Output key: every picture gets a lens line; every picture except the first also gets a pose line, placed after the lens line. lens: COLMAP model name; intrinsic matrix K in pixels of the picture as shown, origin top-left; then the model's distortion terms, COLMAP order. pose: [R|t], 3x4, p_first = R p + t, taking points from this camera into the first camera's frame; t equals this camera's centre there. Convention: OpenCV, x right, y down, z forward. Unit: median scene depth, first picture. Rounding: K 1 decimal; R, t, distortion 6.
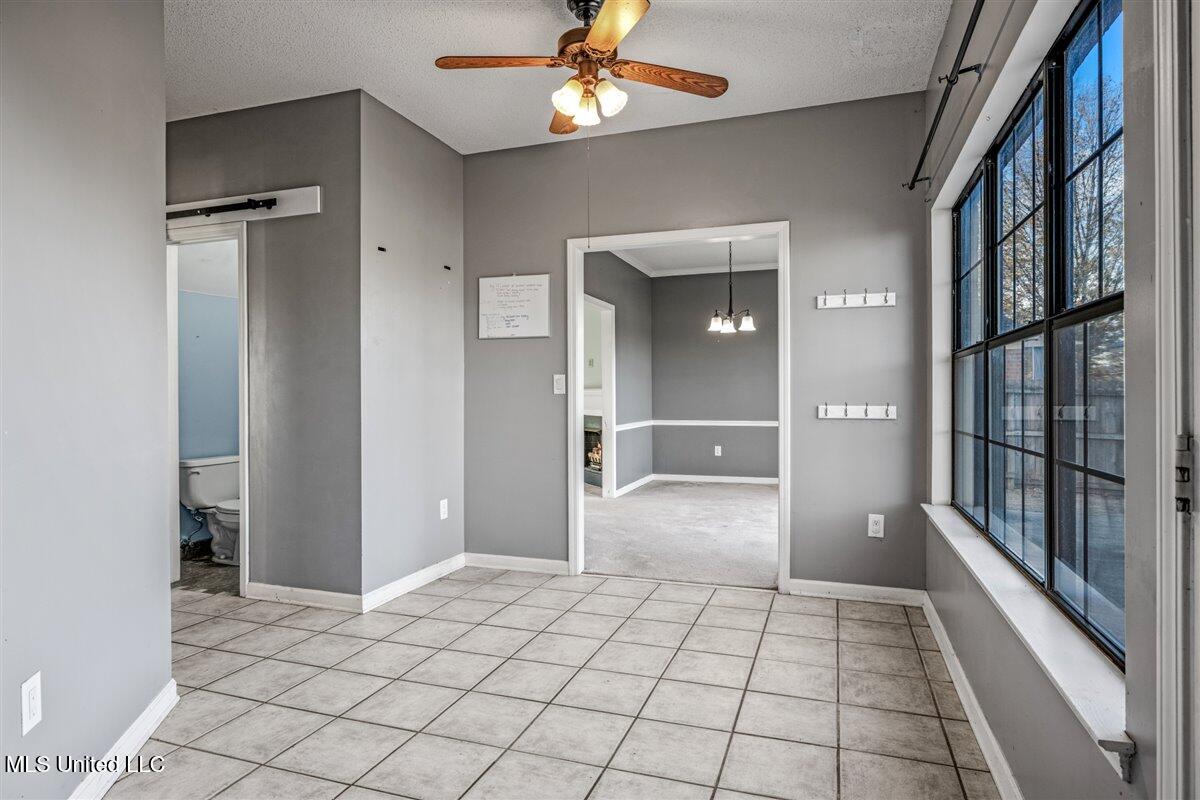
lens RADIAL K [[612.6, 0, 600.0], [0, 612.6, 400.0], [0, 0, 1]] dist [-0.001520, 0.001090]
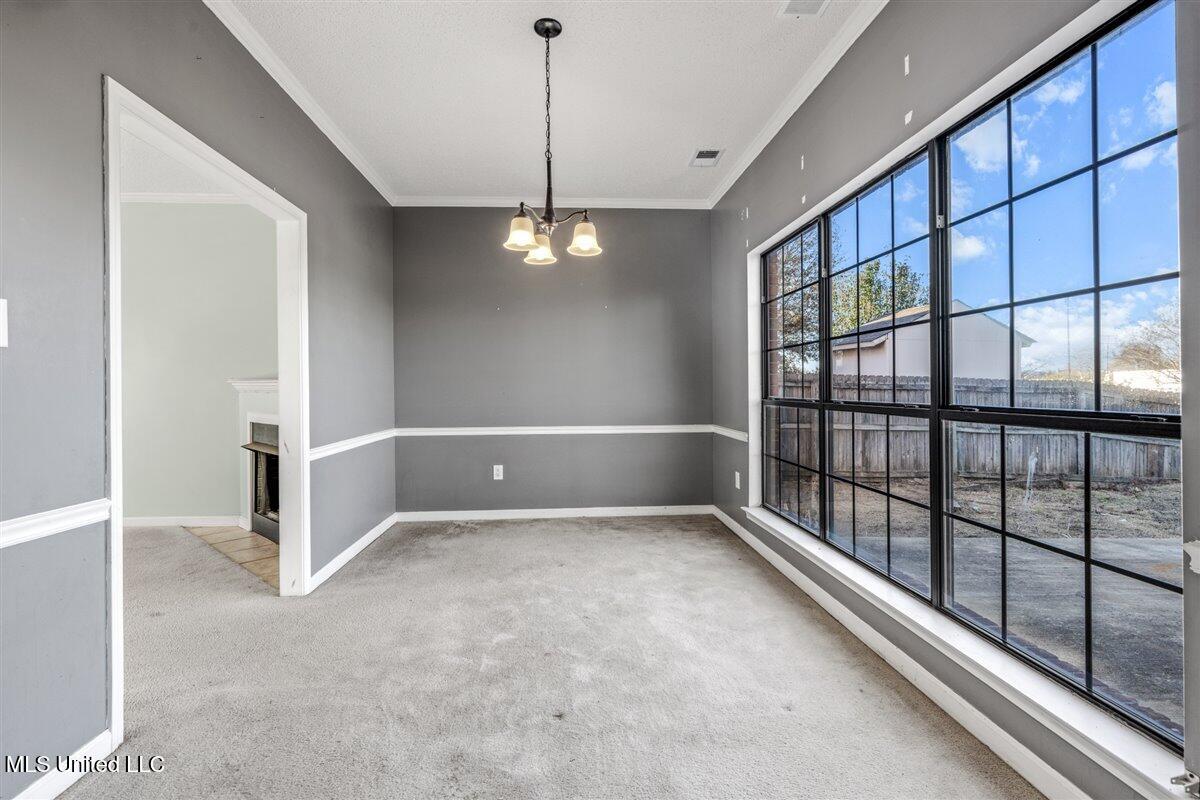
lens RADIAL K [[546.2, 0, 599.0], [0, 546.2, 396.5], [0, 0, 1]] dist [-0.003096, 0.000009]
pose [[0.915670, -0.006284, 0.401882, 0.061011], [0.004485, 0.999975, 0.005416, -0.003542], [-0.401906, -0.003157, 0.915675, 0.464856]]
